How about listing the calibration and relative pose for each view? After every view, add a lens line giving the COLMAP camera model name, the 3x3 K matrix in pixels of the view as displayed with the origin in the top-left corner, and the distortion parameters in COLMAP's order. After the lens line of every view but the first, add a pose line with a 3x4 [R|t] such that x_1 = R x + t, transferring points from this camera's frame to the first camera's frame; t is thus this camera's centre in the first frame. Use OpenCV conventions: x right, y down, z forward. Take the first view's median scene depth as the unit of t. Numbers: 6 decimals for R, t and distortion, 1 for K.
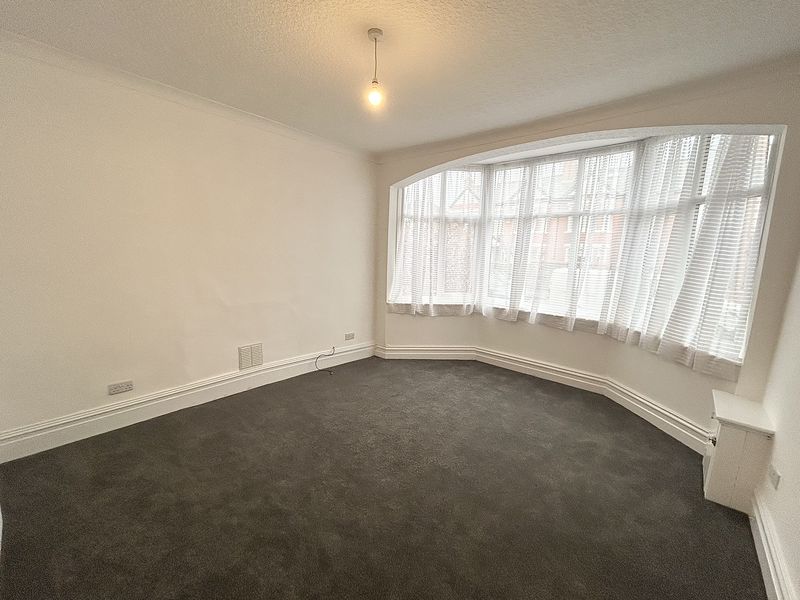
lens RADIAL K [[320.5, 0, 398.2], [0, 320.5, 299.0], [0, 0, 1]] dist [-0.002331, 0.000473]
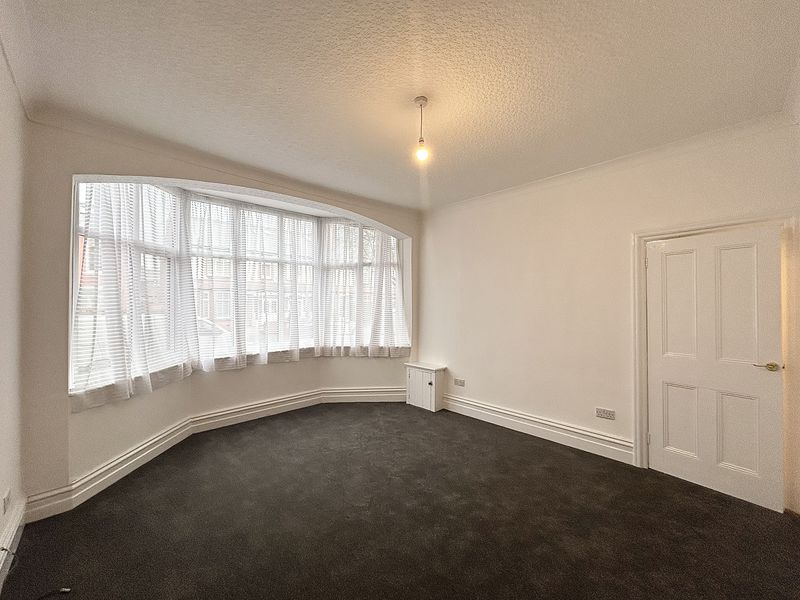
lens RADIAL K [[320.5, 0, 398.2], [0, 320.5, 299.0], [0, 0, 1]] dist [-0.002331, 0.000473]
pose [[0.093911, -0.023524, 0.995303, -0.566680], [0.150407, 0.988582, 0.009174, -0.075134], [-0.984154, 0.148839, 0.096377, 0.482205]]
